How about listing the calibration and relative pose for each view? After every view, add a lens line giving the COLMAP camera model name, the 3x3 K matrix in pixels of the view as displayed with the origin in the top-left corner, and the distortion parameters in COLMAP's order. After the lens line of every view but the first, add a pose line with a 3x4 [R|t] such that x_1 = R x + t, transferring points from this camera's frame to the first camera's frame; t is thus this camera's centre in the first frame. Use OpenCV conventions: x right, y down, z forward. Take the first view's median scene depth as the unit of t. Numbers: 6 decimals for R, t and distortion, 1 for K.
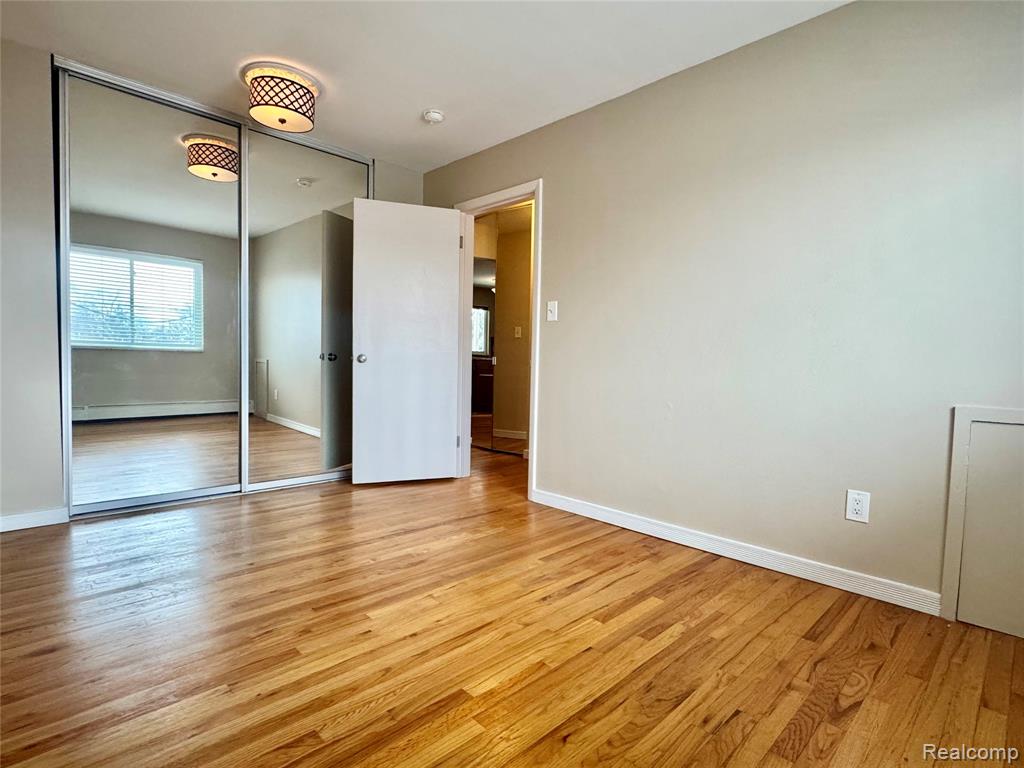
lens RADIAL K [[515.9, 0, 511.9], [0, 515.9, 383.6], [0, 0, 1]] dist [-0.001884, -0.000486]
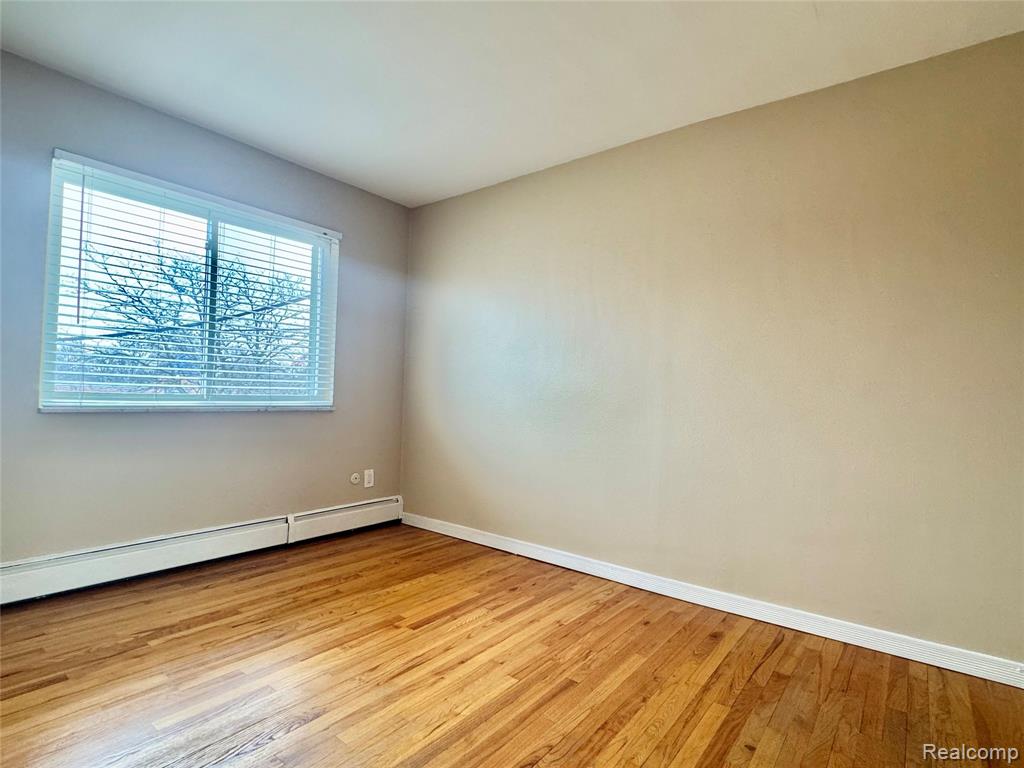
lens RADIAL K [[515.9, 0, 512.2], [0, 515.9, 383.9], [0, 0, 1]] dist [-0.001884, -0.000486]
pose [[-0.989526, -0.067043, -0.127840, -0.123547], [-0.071654, 0.996922, 0.031812, -0.174957], [0.125314, 0.040639, -0.991284, 2.204478]]
